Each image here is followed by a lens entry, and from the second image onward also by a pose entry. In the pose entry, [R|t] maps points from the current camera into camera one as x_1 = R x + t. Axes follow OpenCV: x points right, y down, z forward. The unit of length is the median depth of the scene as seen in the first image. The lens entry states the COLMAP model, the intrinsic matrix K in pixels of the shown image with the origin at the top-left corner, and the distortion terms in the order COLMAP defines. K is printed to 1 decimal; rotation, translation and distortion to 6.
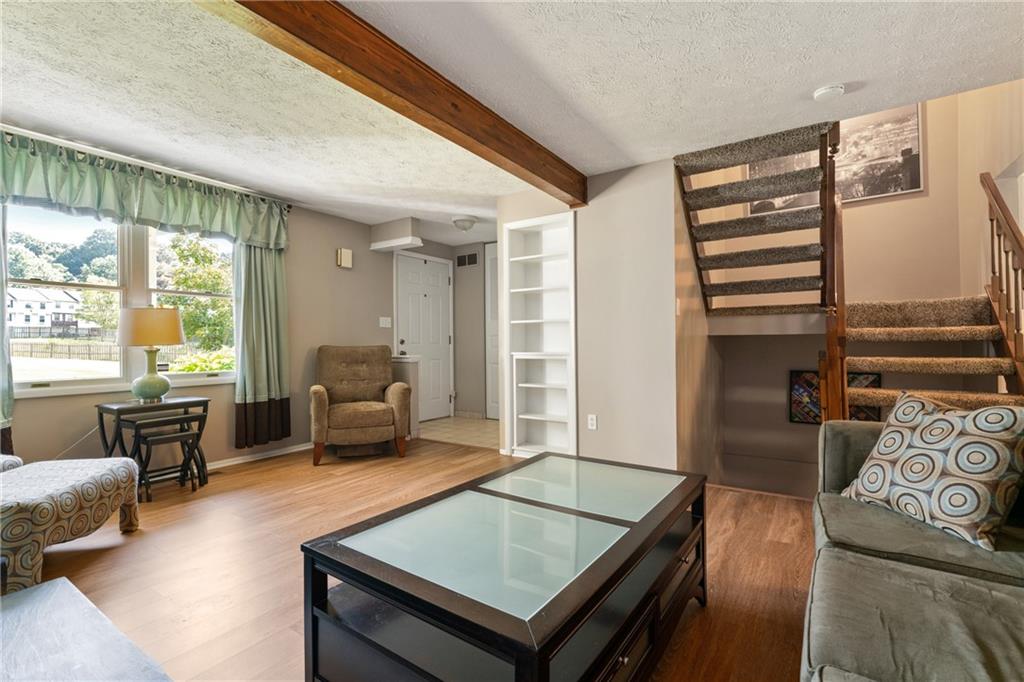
lens RADIAL K [[462.9, 0, 513.2], [0, 462.9, 340.5], [0, 0, 1]] dist [-0.002892, -0.000380]
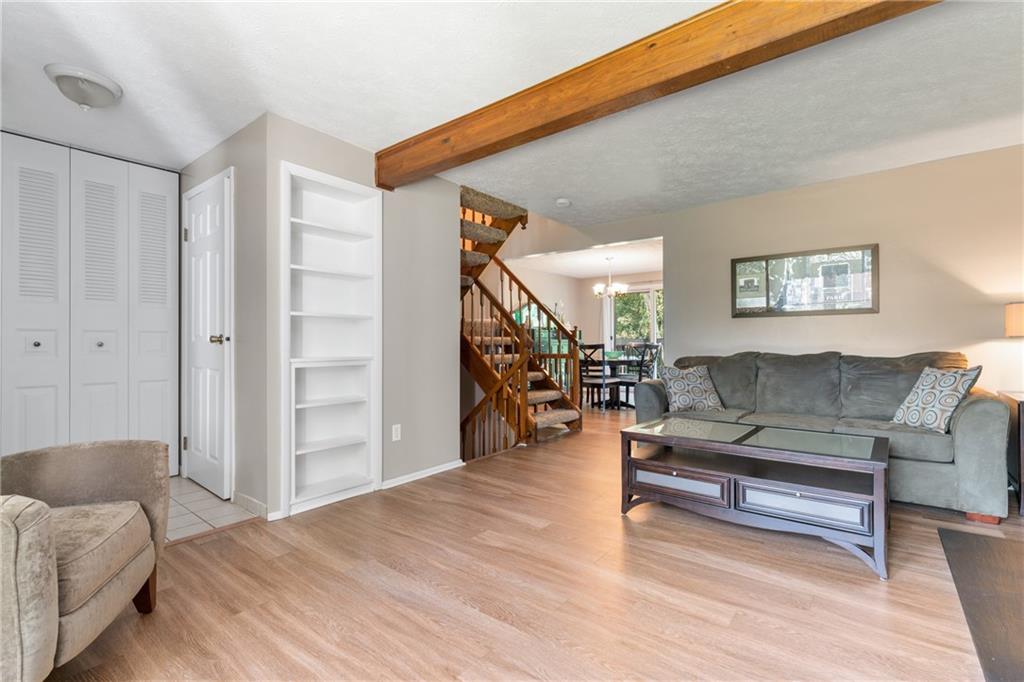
lens RADIAL K [[462.9, 0, 513.8], [0, 462.9, 343.0], [0, 0, 1]] dist [-0.002892, -0.000380]
pose [[0.063881, 0.010339, 0.997904, -0.719746], [-0.001562, 0.999946, -0.010260, 0.009835], [-0.997956, -0.000903, 0.063893, 0.713575]]
